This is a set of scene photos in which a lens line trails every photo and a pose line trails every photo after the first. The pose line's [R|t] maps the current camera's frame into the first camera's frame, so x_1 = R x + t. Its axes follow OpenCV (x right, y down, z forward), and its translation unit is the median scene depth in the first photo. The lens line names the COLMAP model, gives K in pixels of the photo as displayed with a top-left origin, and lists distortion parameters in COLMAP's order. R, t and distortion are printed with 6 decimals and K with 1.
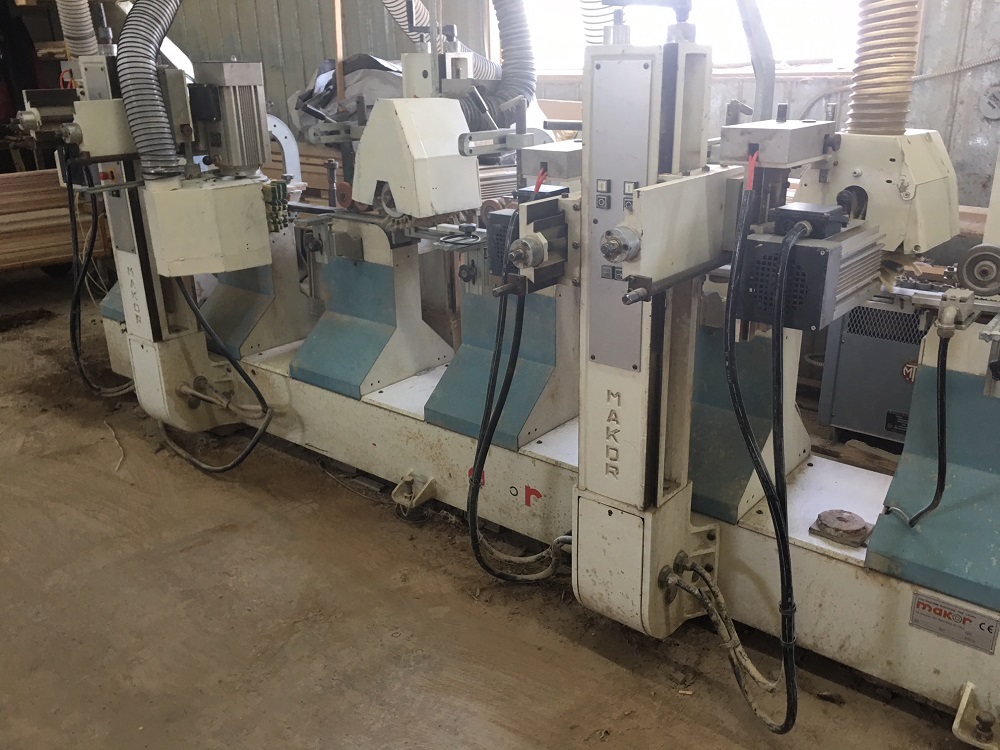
lens RADIAL K [[849.3, 0, 518.7], [0, 849.3, 373.8], [0, 0, 1]] dist [0.071427, -0.089994]
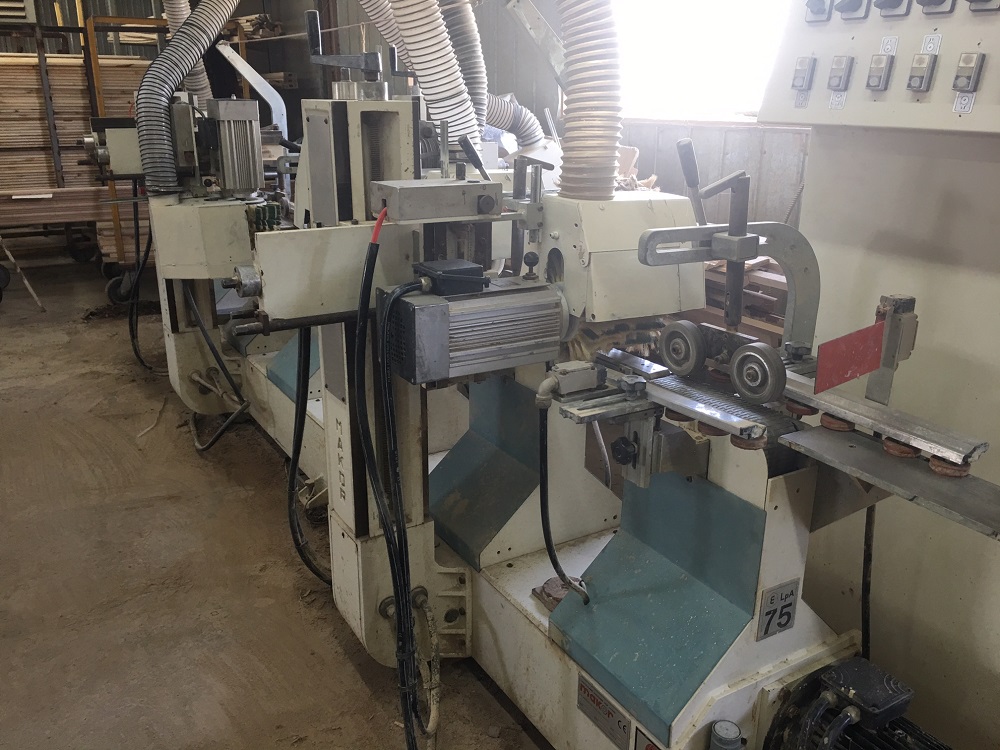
lens RADIAL K [[849.3, 0, 501.9], [0, 849.3, 378.5], [0, 0, 1]] dist [0.071427, -0.089994]
pose [[0.938966, 0.129424, -0.318737, 0.478311], [-0.137628, 0.990479, -0.003252, -0.041734], [0.315281, 0.046920, 0.947838, 0.040004]]
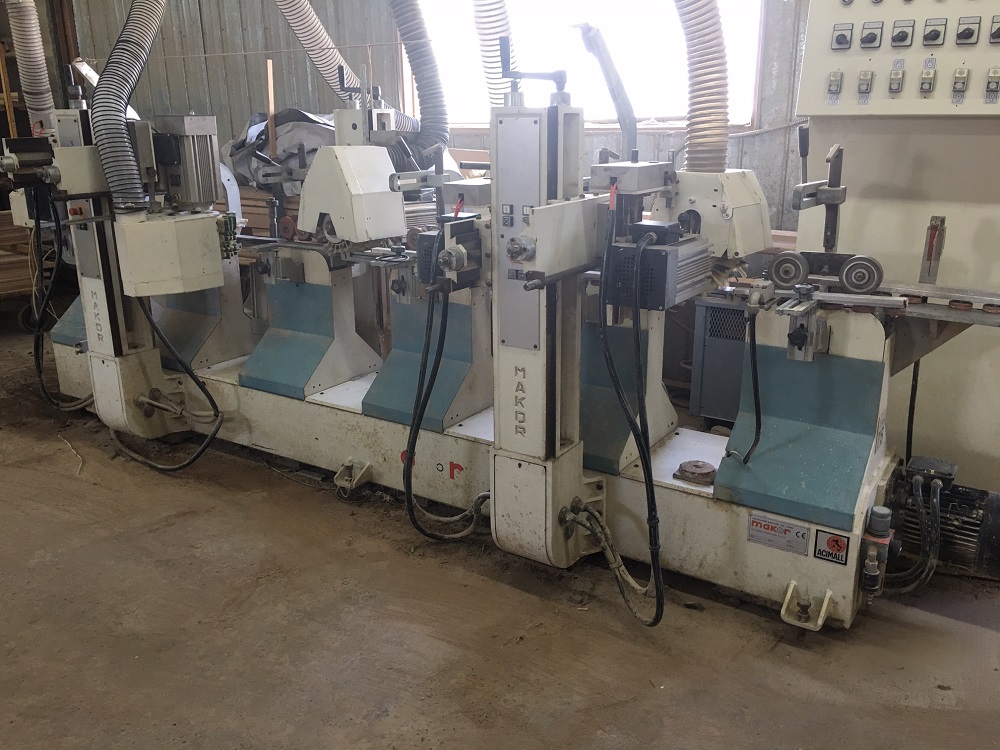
lens RADIAL K [[849.3, 0, 505.0], [0, 849.3, 367.3], [0, 0, 1]] dist [0.071427, -0.089994]
pose [[0.995537, -0.020985, 0.092005, -0.022319], [0.026707, 0.997755, -0.061407, 0.075003], [-0.090510, 0.063590, 0.993863, -0.213849]]
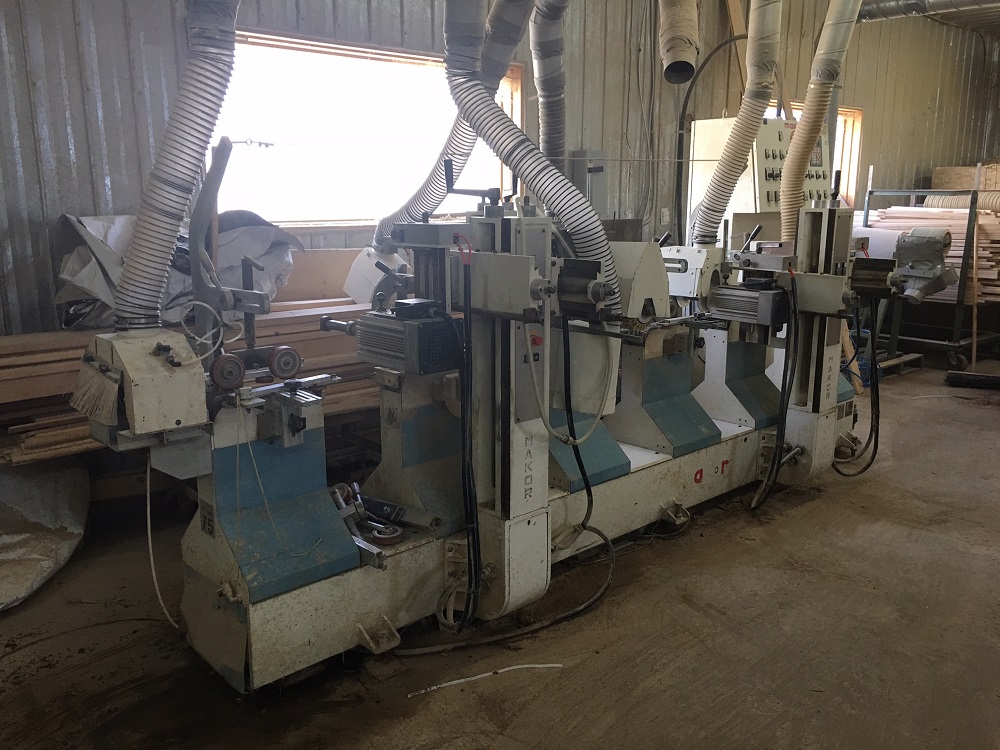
lens RADIAL K [[849.3, 0, 501.6], [0, 849.3, 371.9], [0, 0, 1]] dist [0.071427, -0.089994]
pose [[0.153705, -0.187804, 0.970105, -1.641375], [0.340531, 0.931696, 0.126414, -0.387334], [-0.927585, 0.310921, 0.207160, 1.010379]]
